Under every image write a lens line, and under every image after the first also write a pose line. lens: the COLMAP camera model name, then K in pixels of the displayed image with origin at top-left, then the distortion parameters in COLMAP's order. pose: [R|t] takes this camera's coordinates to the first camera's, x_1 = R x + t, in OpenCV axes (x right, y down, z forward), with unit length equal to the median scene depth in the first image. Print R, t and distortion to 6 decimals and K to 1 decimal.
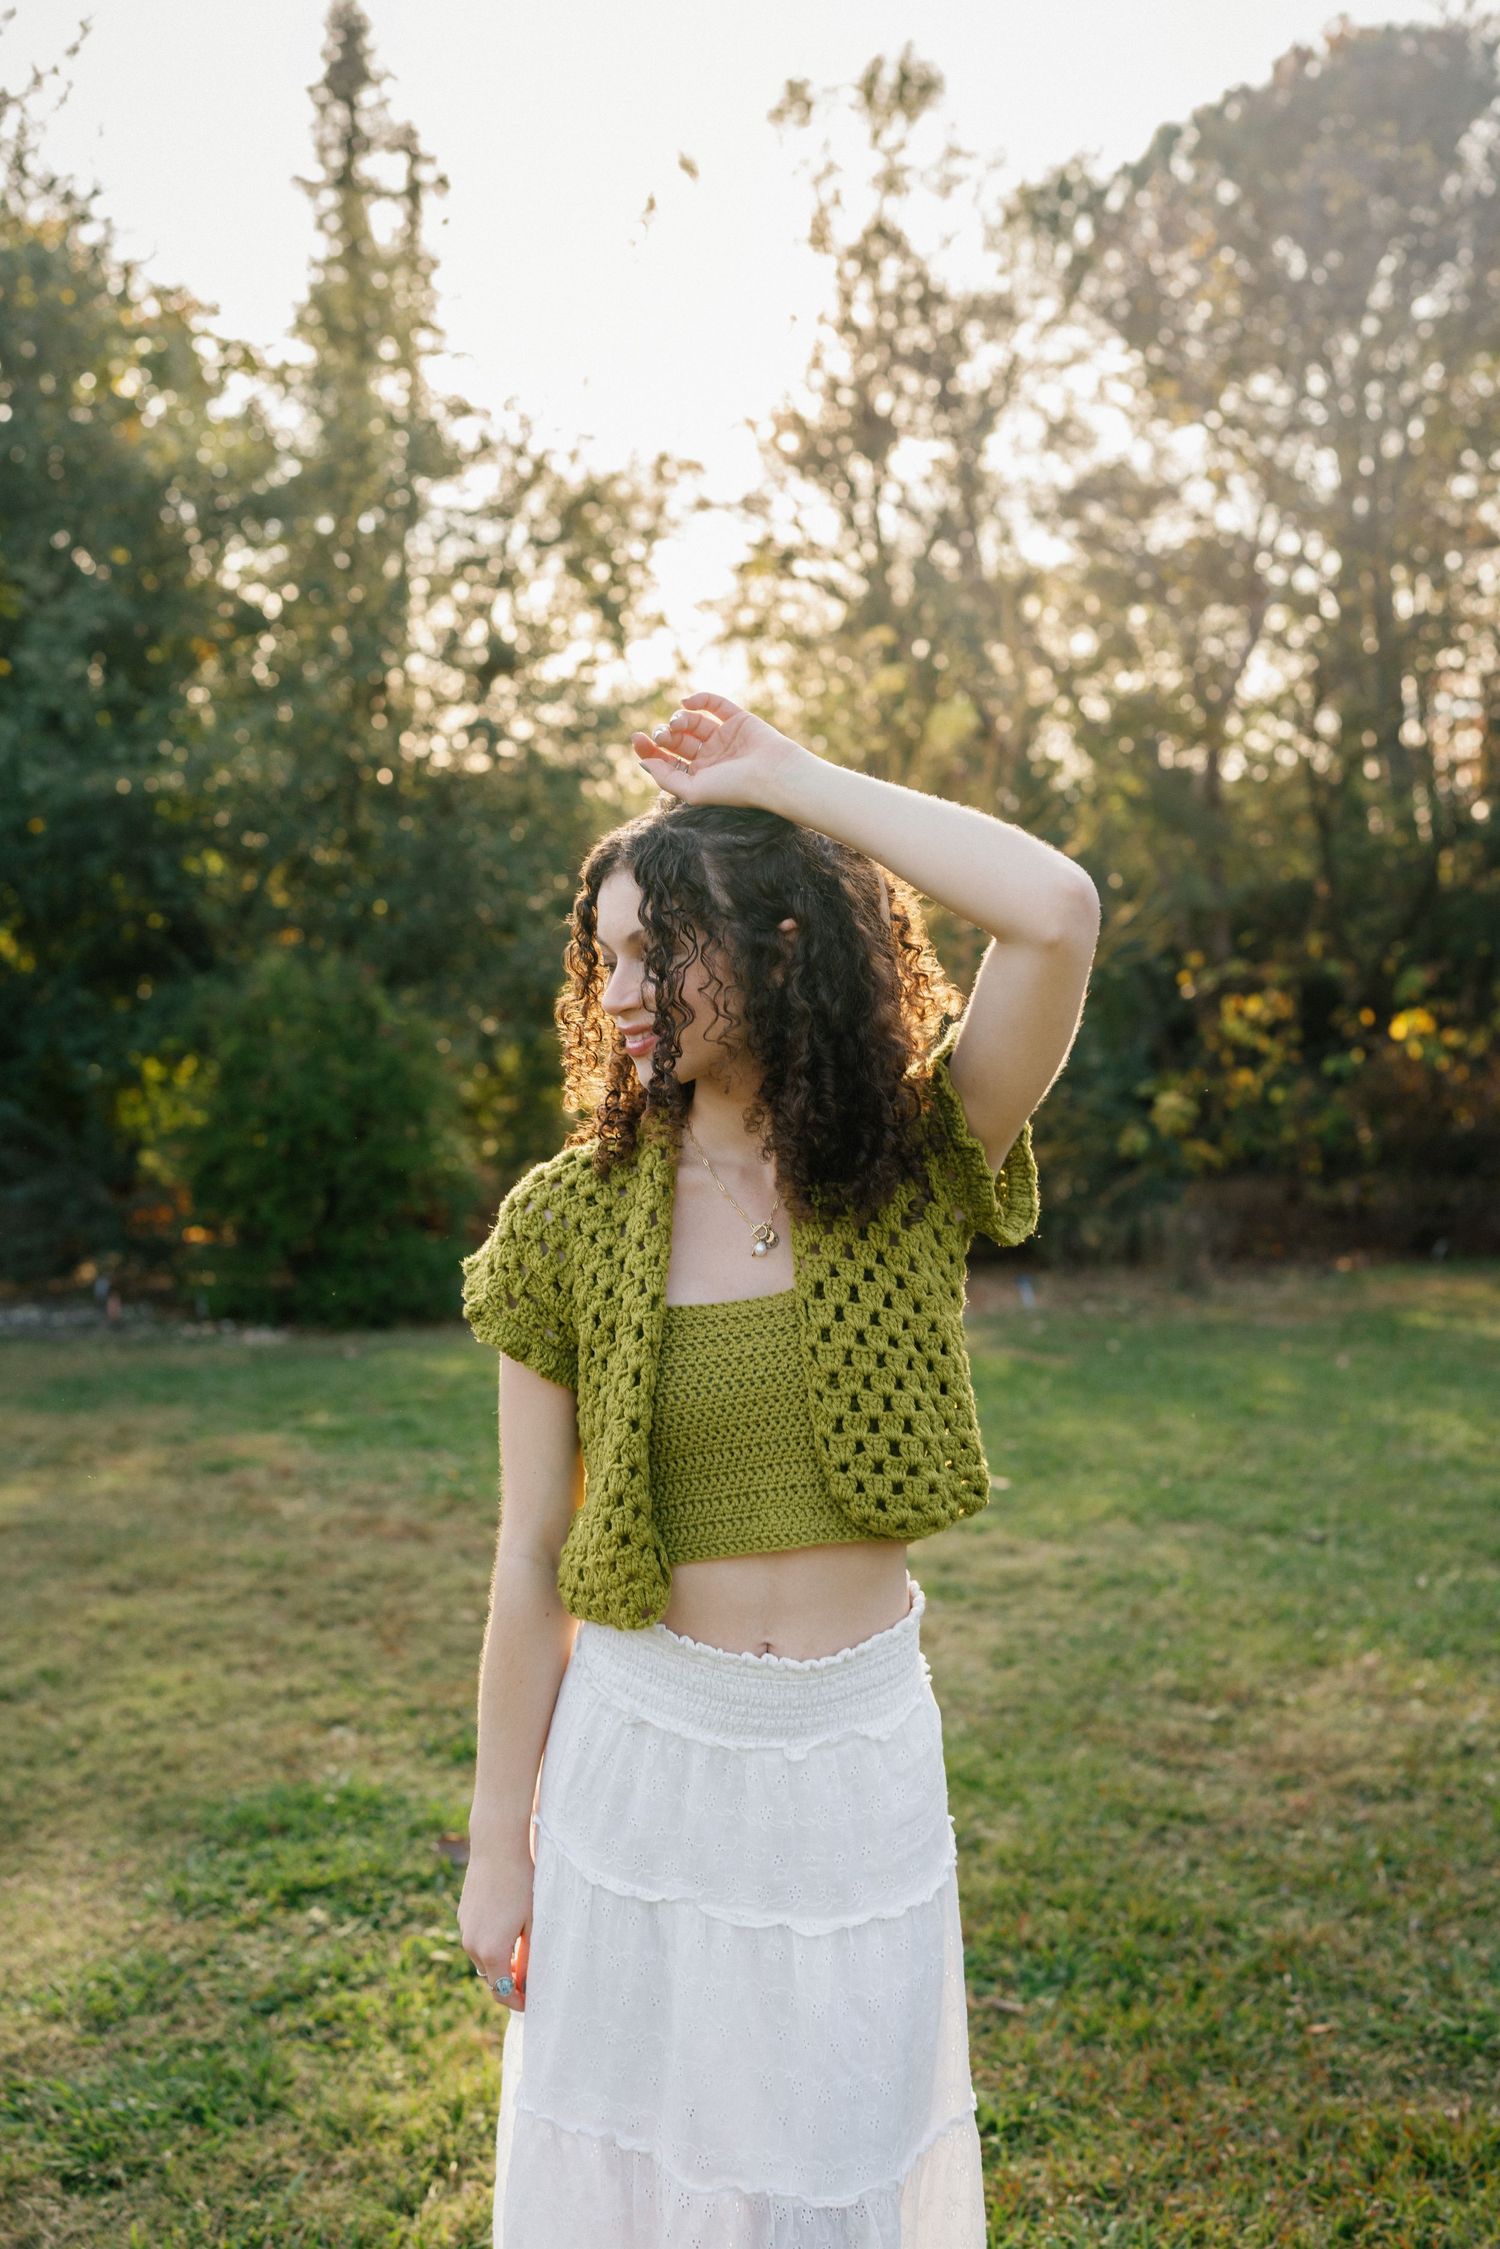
lens RADIAL K [[2205.1, 0, 750.0], [0, 2205.1, 1124.5], [0, 0, 1]] dist [0.005988, 0.015169]
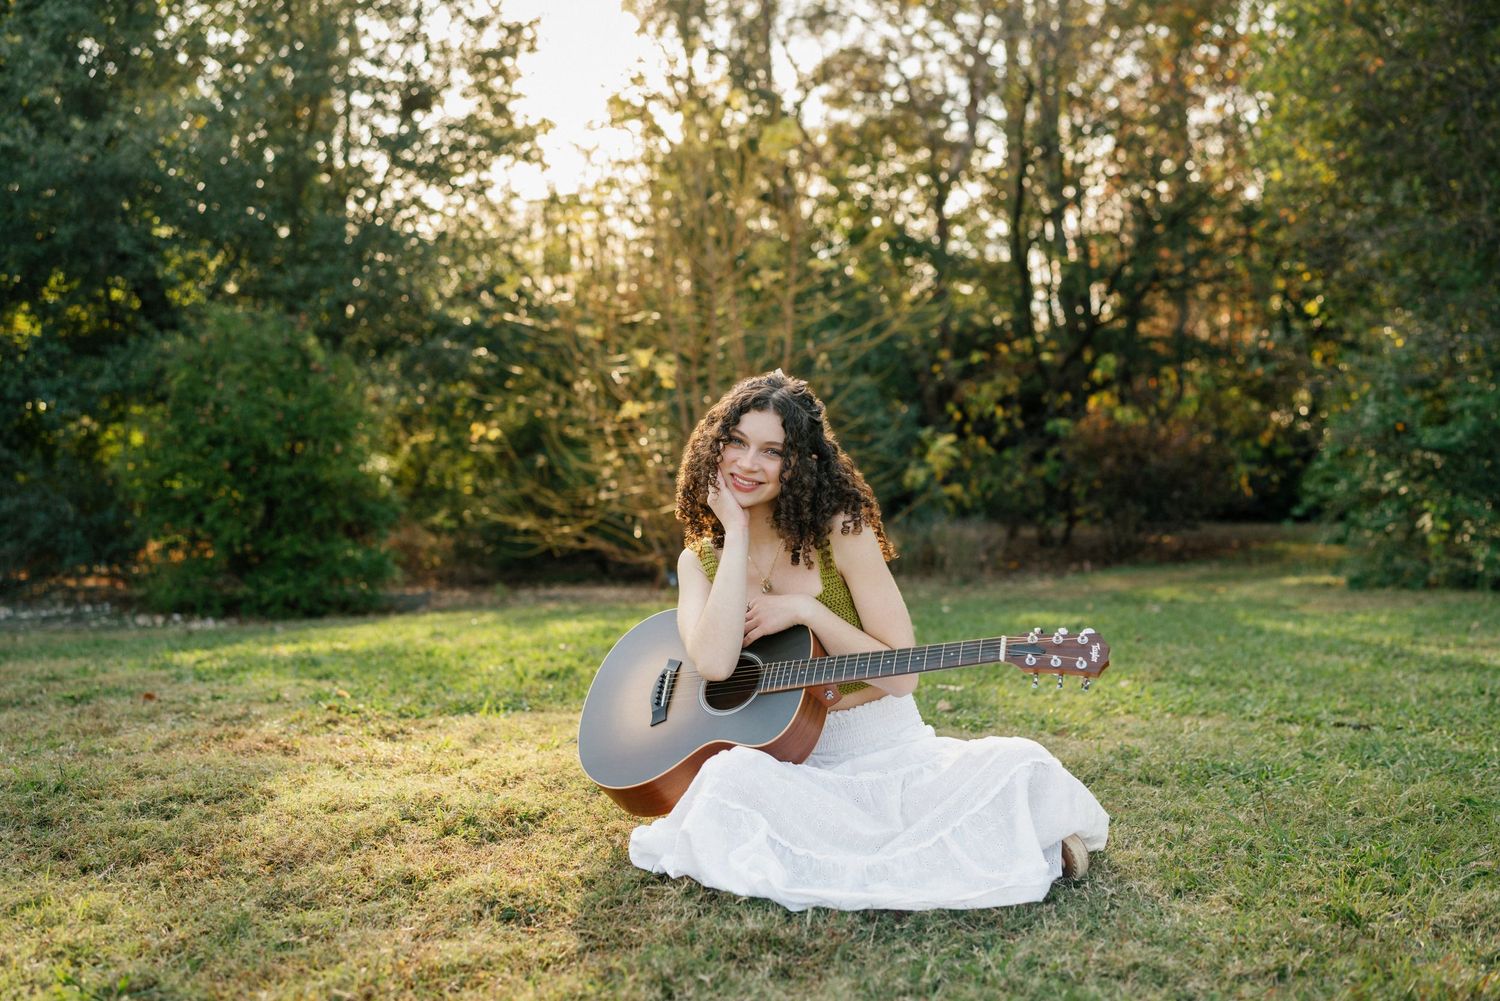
lens RADIAL K [[1470.7, 0, 750.0], [0, 1470.7, 500.5], [0, 0, 1]] dist [0.005988, 0.015169]
pose [[0.994396, -0.001935, 0.105700, -0.015485], [0.003534, 0.999882, -0.014941, 0.040927], [-0.105659, 0.015230, 0.994286, 0.178097]]
